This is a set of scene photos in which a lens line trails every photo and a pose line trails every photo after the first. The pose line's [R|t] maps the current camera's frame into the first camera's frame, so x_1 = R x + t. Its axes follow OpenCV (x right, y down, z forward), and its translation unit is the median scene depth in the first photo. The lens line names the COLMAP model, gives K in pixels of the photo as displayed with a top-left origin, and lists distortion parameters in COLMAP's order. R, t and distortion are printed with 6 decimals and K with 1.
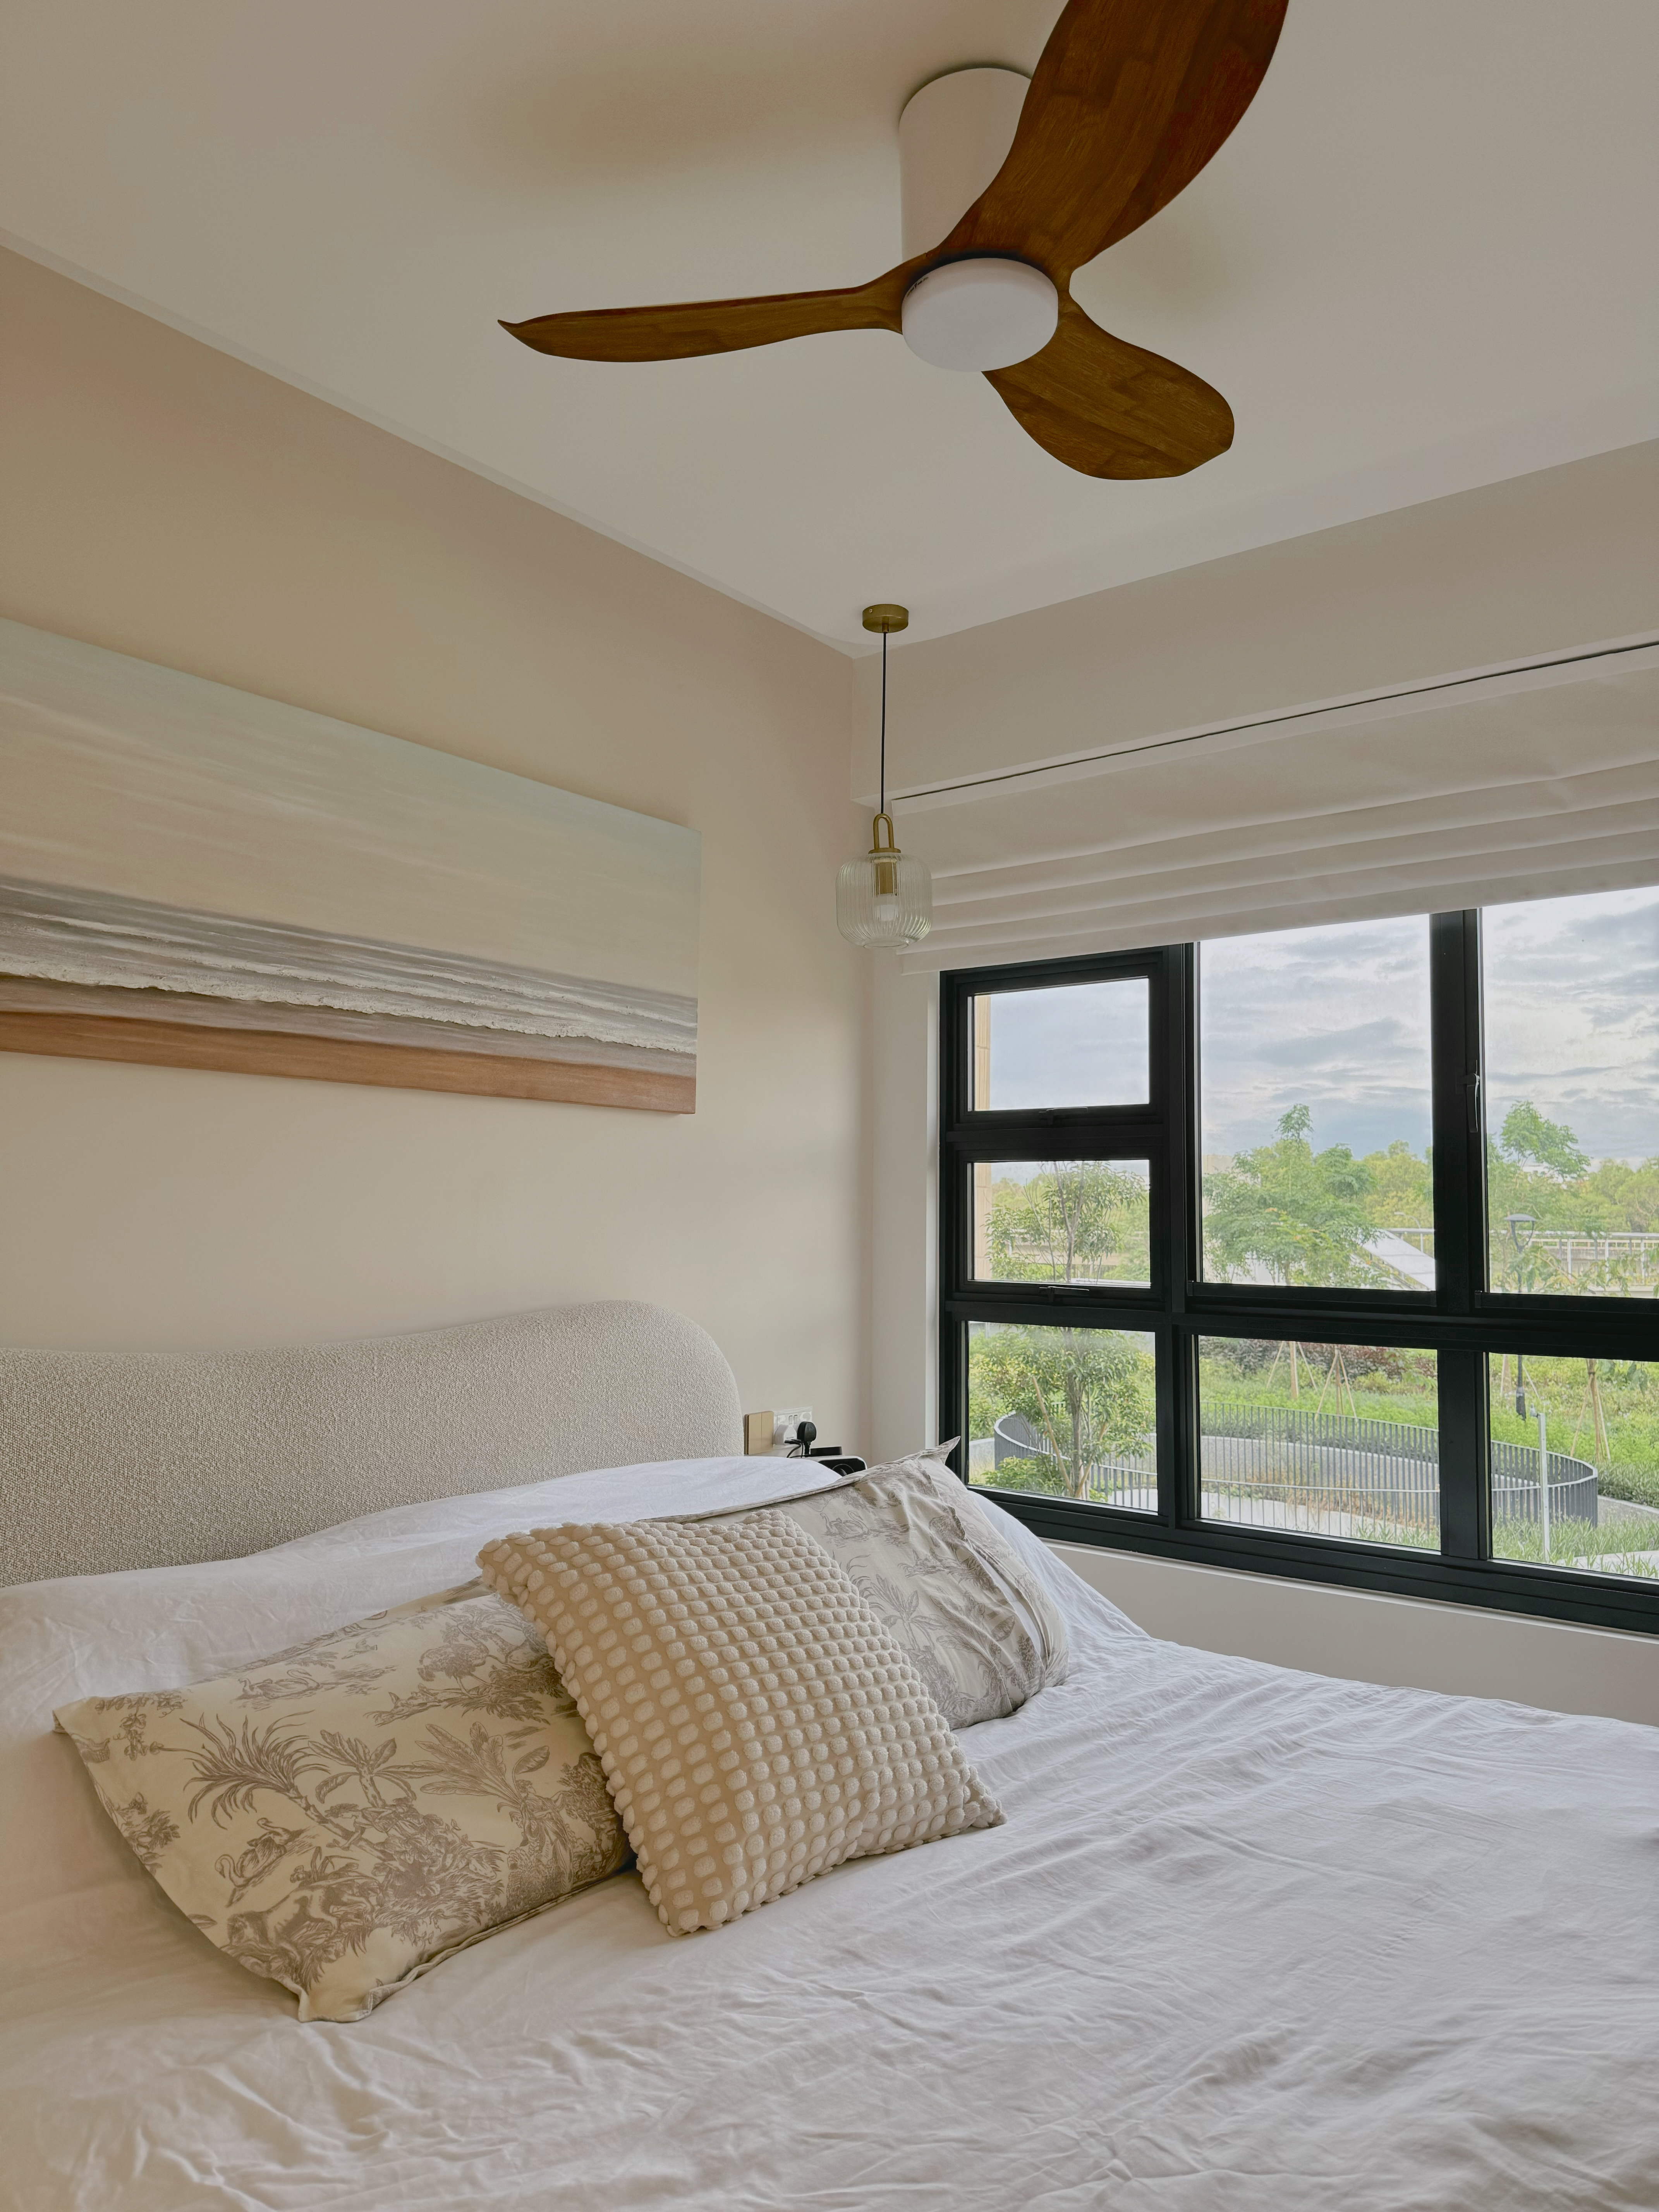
lens RADIAL K [[1597.4, 0, 869.4], [0, 1597.4, 1099.1], [0, 0, 1]] dist [0.031391, -0.026708]
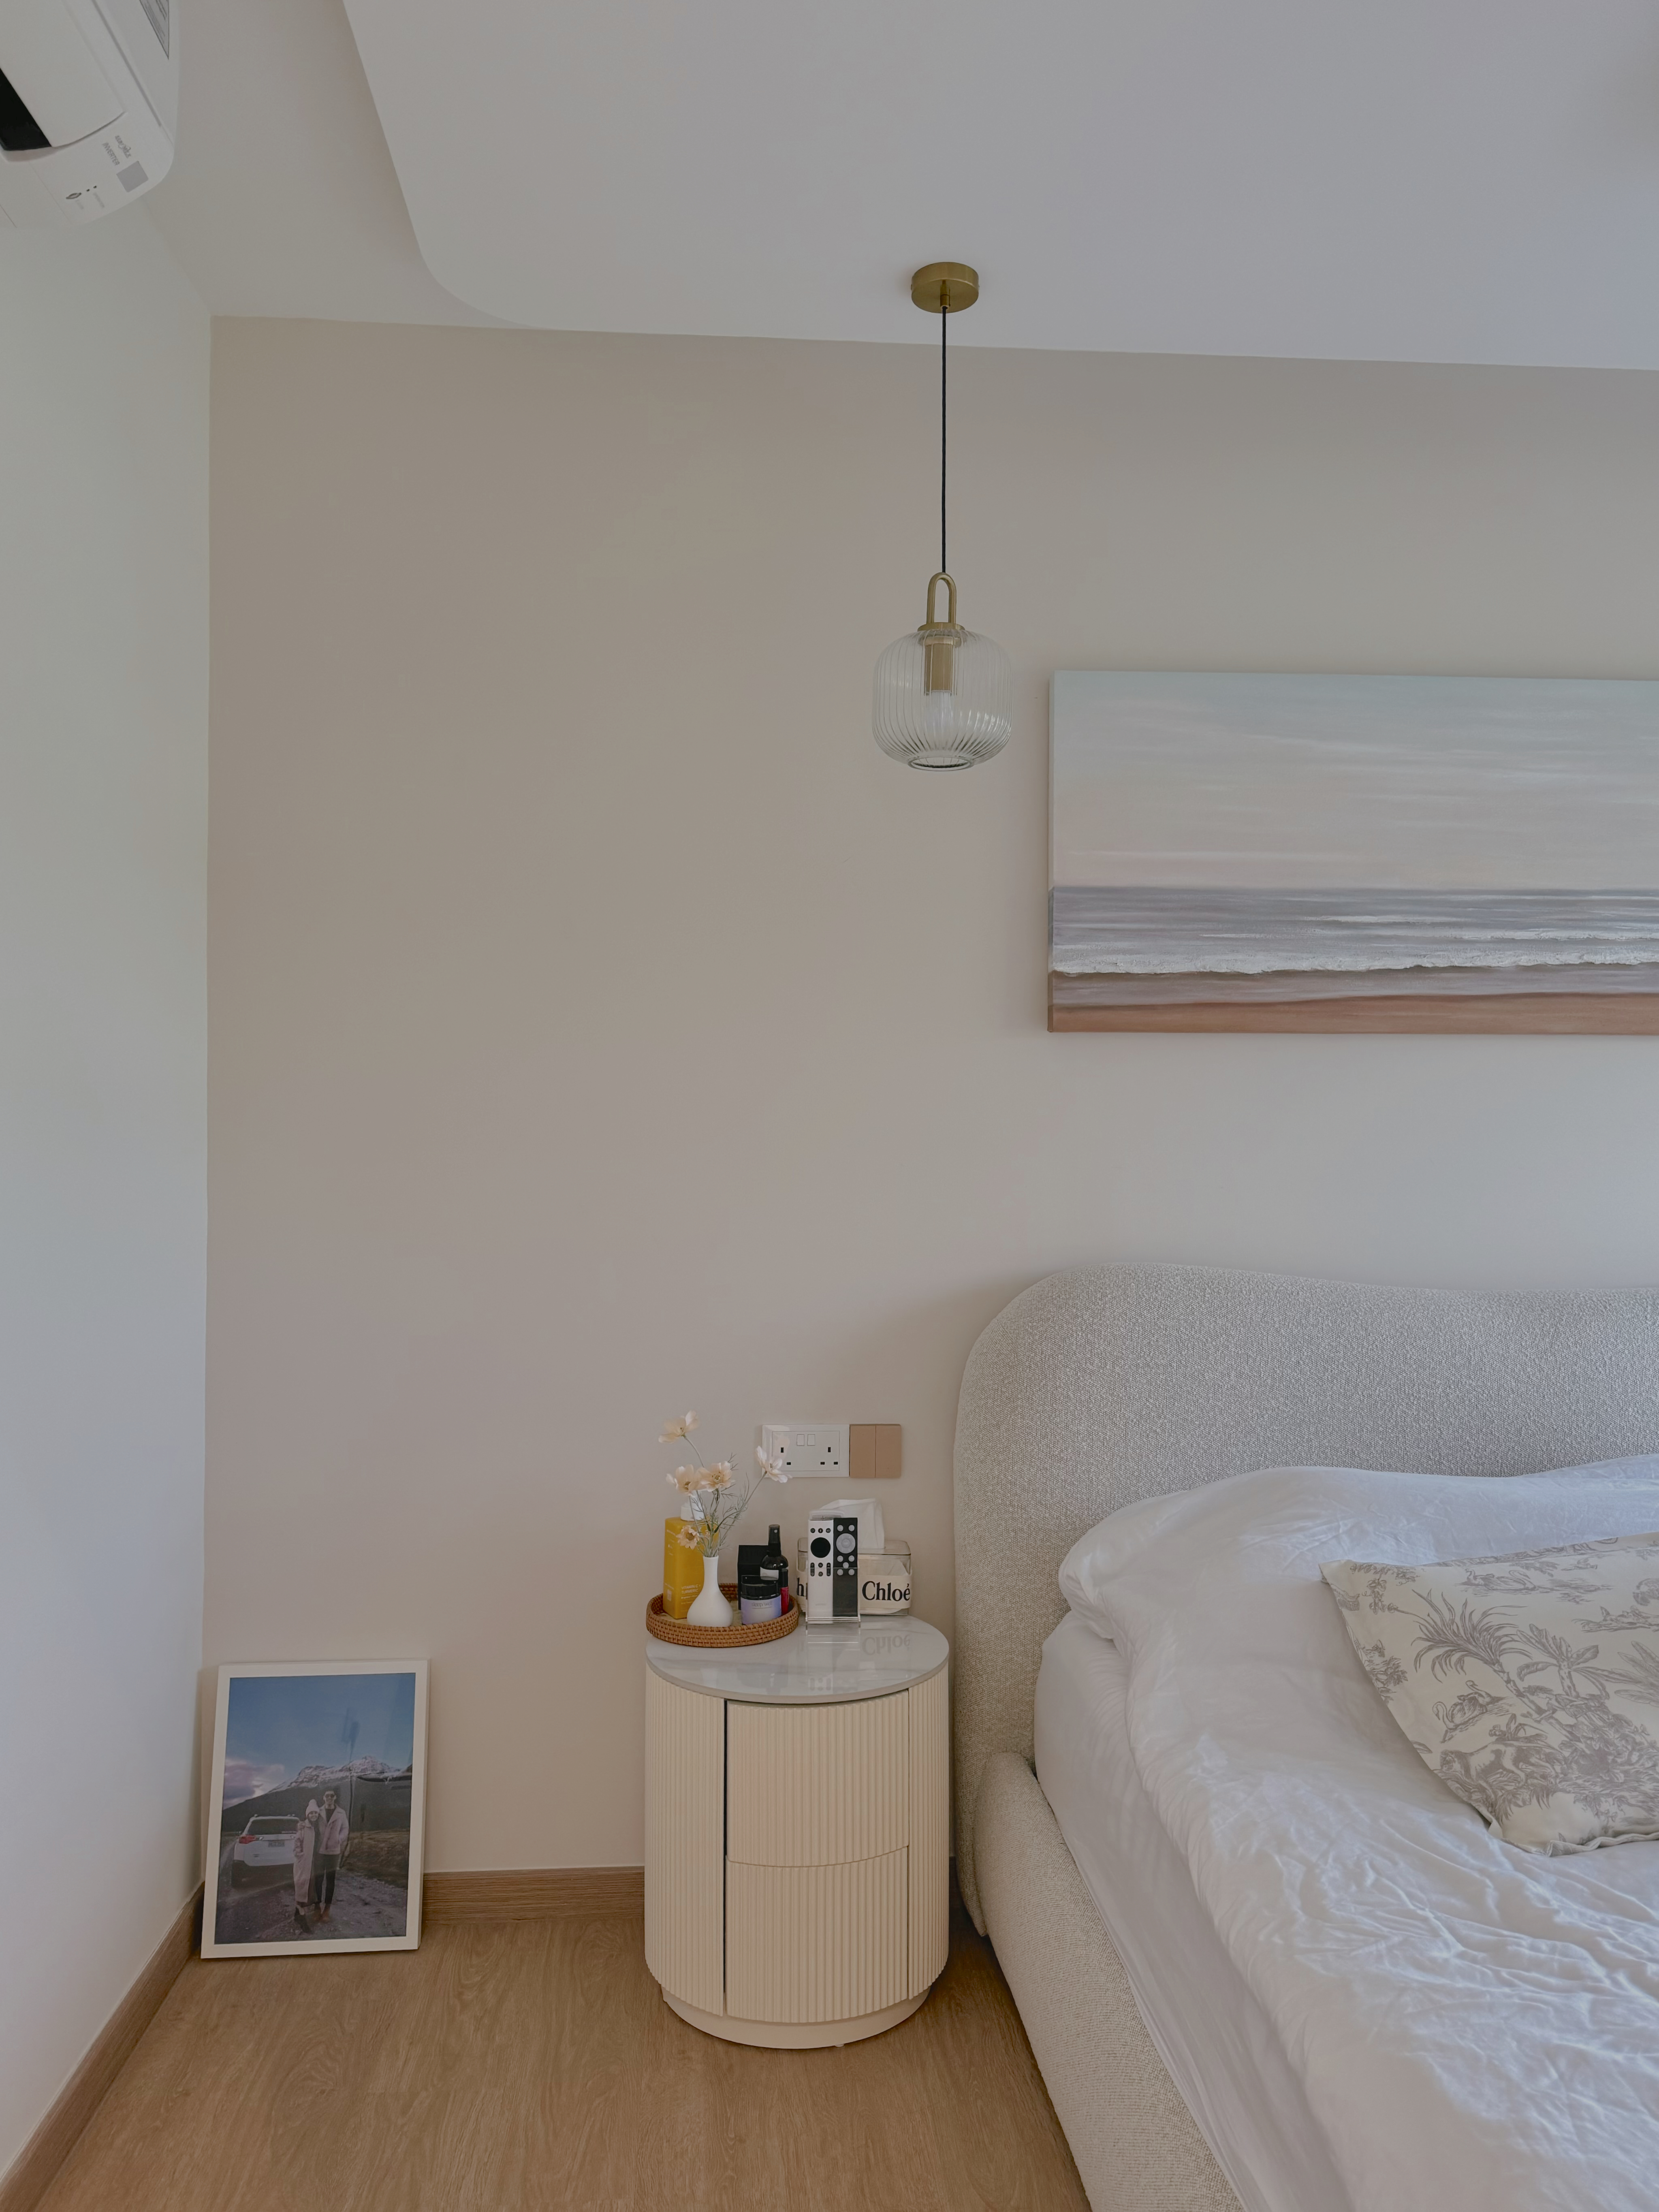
lens RADIAL K [[1597.4, 0, 827.1], [0, 1597.4, 1103.8], [0, 0, 1]] dist [0.031391, -0.026708]
pose [[0.673699, -0.036958, -0.738081, 0.193724], [0.067694, 0.997636, 0.011834, -0.027605], [0.735899, -0.057936, 0.674608, -0.131352]]
